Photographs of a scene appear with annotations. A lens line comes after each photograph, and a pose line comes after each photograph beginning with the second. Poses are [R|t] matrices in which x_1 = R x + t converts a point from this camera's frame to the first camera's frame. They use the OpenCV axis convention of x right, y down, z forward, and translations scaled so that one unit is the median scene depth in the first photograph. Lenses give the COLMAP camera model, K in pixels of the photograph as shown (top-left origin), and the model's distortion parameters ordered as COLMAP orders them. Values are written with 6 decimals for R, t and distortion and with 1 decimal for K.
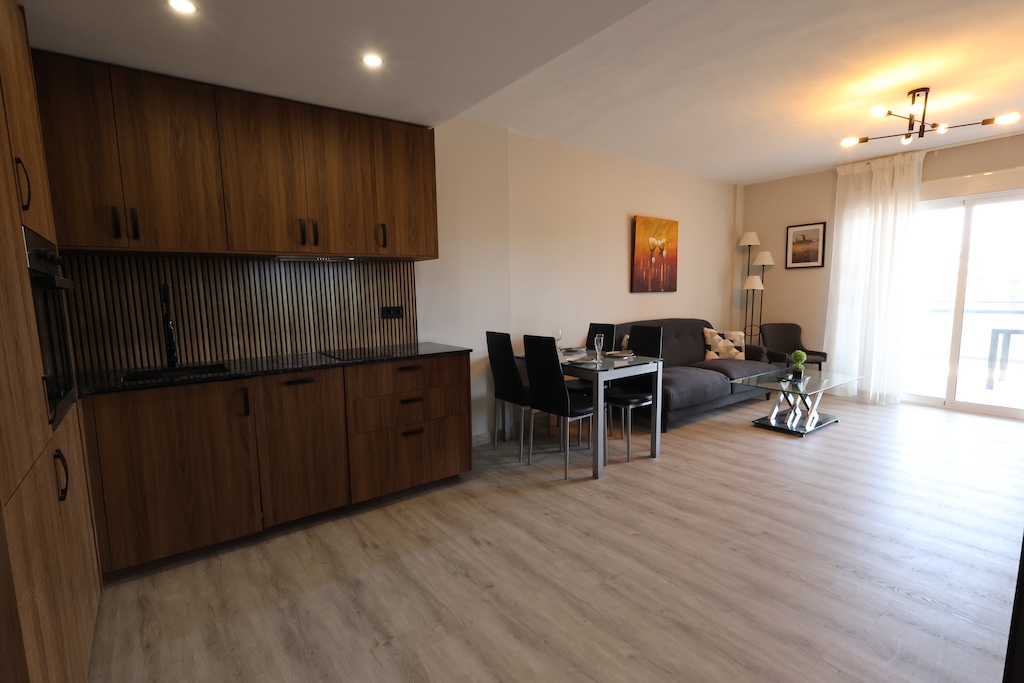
lens RADIAL K [[474.3, 0, 508.5], [0, 474.3, 345.1], [0, 0, 1]] dist [-0.002443, 0.001699]
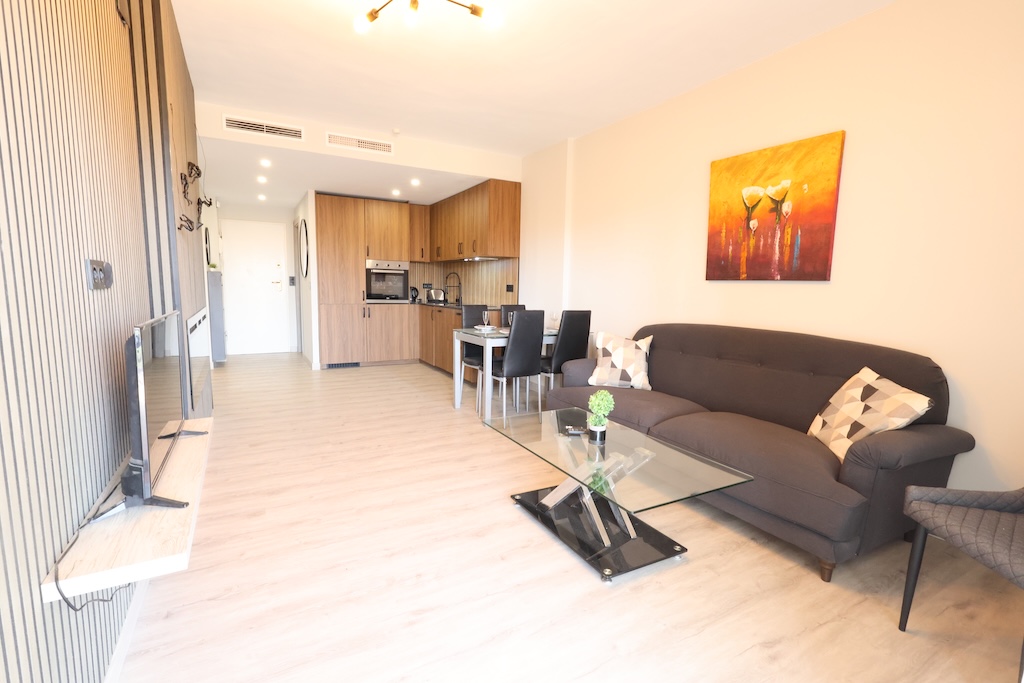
lens RADIAL K [[474.3, 0, 505.4], [0, 474.3, 344.1], [0, 0, 1]] dist [-0.002443, 0.001699]
pose [[-0.140582, 0.135264, -0.980786, 1.209501], [-0.131207, 0.979341, 0.153872, -0.111057], [0.981337, 0.150317, -0.119930, 1.027694]]
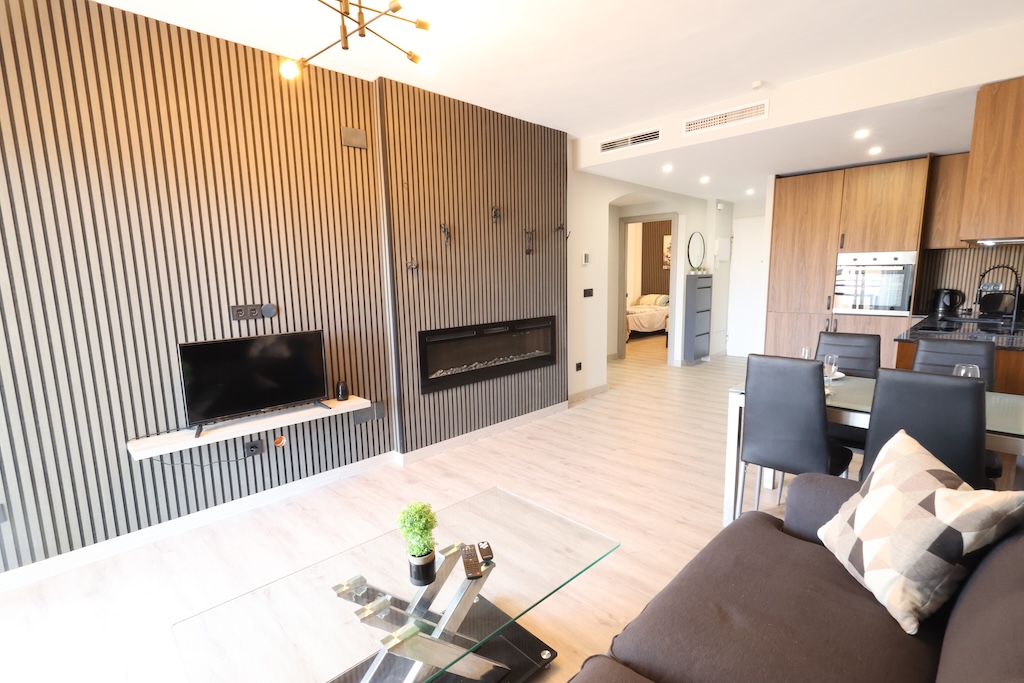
lens RADIAL K [[474.3, 0, 508.8], [0, 474.3, 344.9], [0, 0, 1]] dist [-0.002443, 0.001699]
pose [[-0.989938, 0.057135, -0.129457, 0.633587], [0.020936, 0.963932, 0.265326, -0.192267], [0.139947, 0.259945, -0.955428, 1.392350]]
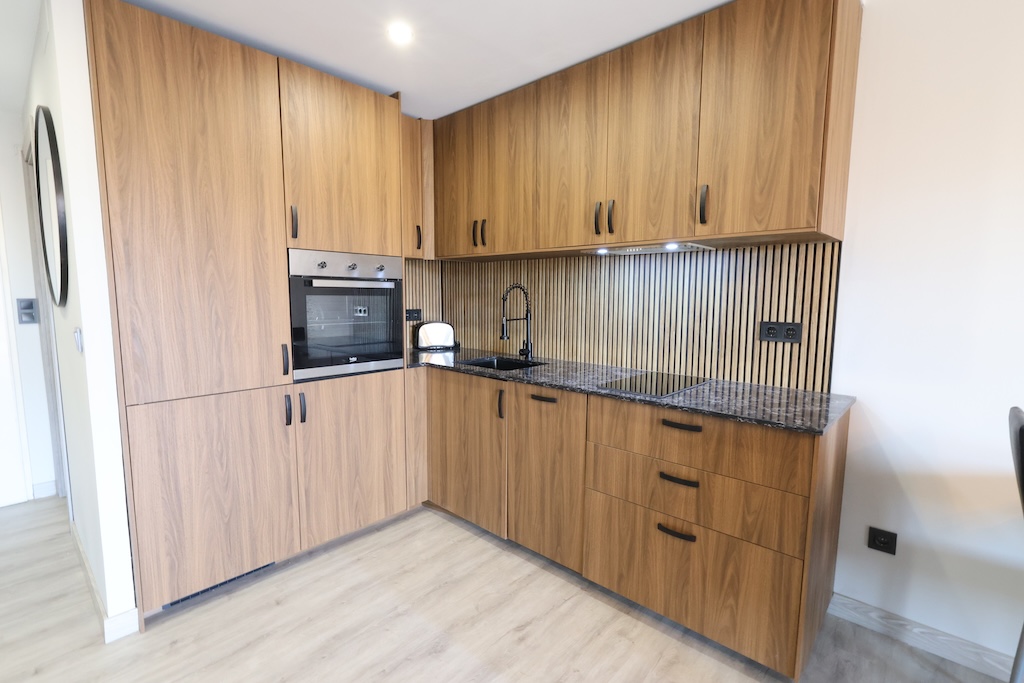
lens RADIAL K [[474.3, 0, 505.7], [0, 474.3, 345.3], [0, 0, 1]] dist [-0.002443, 0.001699]
pose [[0.178725, 0.127352, -0.975622, 0.226229], [-0.121834, 0.986821, 0.106495, -0.061907], [0.976327, 0.099831, 0.191886, 0.472210]]
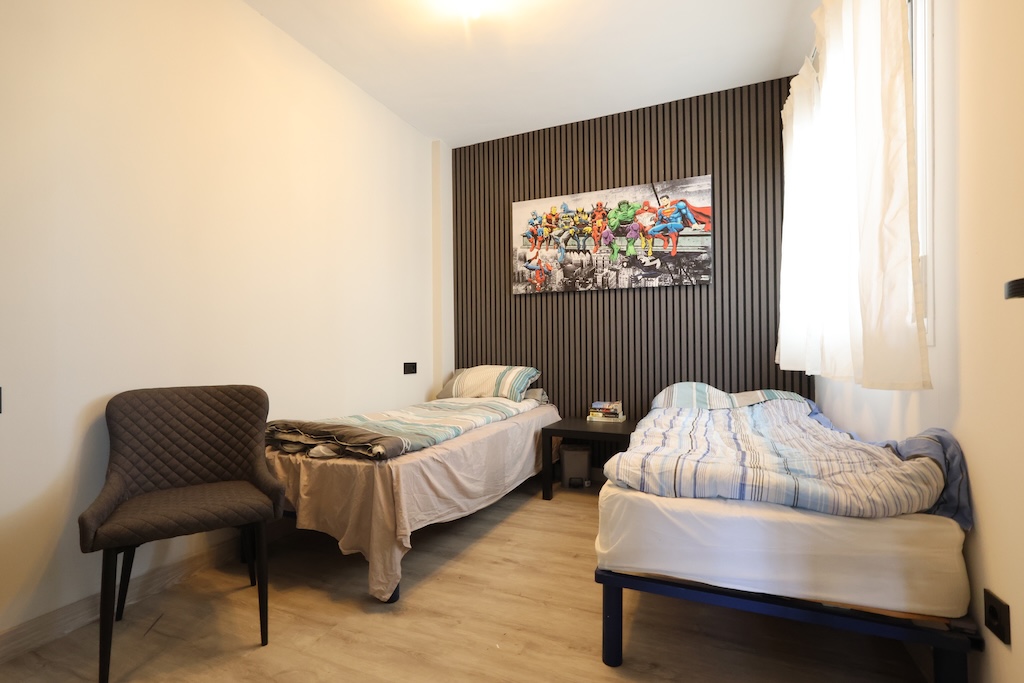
lens RADIAL K [[474.3, 0, 513.7], [0, 474.3, 346.2], [0, 0, 1]] dist [-0.002443, 0.001699]
pose [[-0.862701, 0.022503, -0.505214, -0.081084], [-0.035929, 0.993758, 0.105614, 0.110972], [0.504437, 0.109265, -0.856507, -0.243942]]
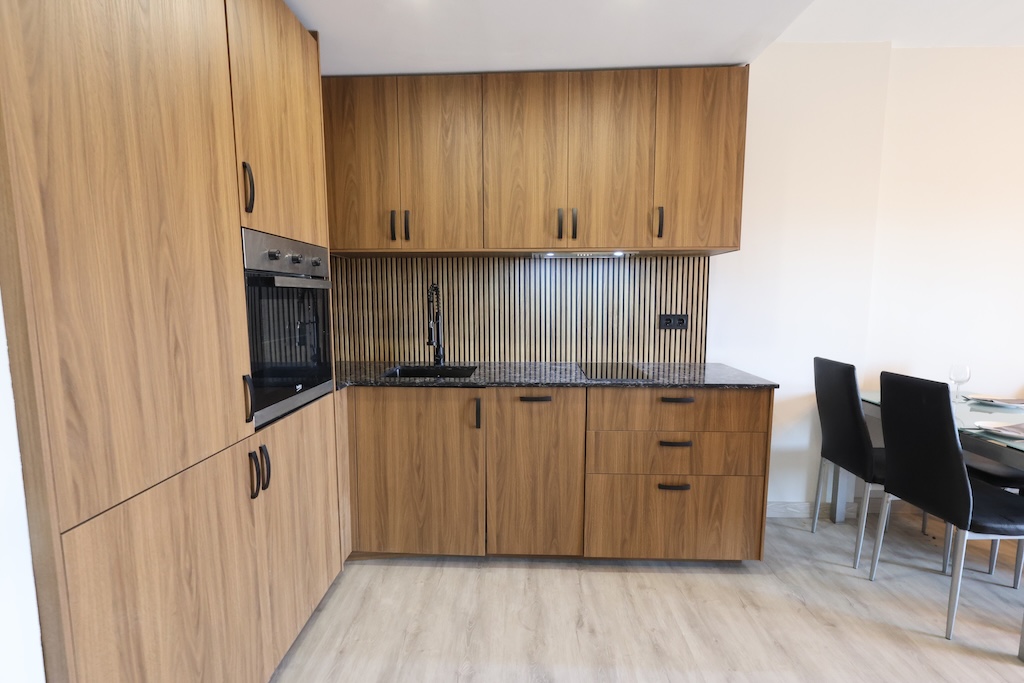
lens RADIAL K [[474.3, 0, 508.4], [0, 474.3, 345.1], [0, 0, 1]] dist [-0.002443, 0.001699]
pose [[0.779028, 0.086555, -0.620986, 0.027647], [-0.086689, 0.995782, 0.030044, -0.025441], [0.620967, 0.030427, 0.783246, 0.185068]]
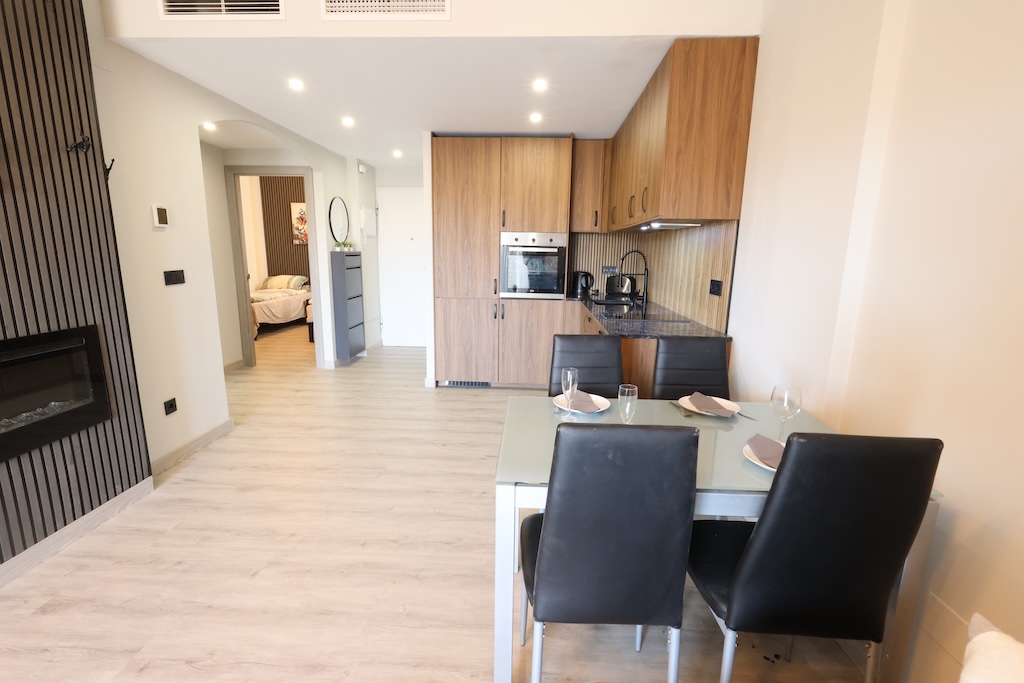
lens RADIAL K [[474.3, 0, 509.1], [0, 474.3, 344.4], [0, 0, 1]] dist [-0.002443, 0.001699]
pose [[-0.639142, 0.158238, -0.752634, 0.491895], [-0.092931, 0.955545, 0.279817, -0.140765], [0.763453, 0.248786, -0.596024, 1.040148]]
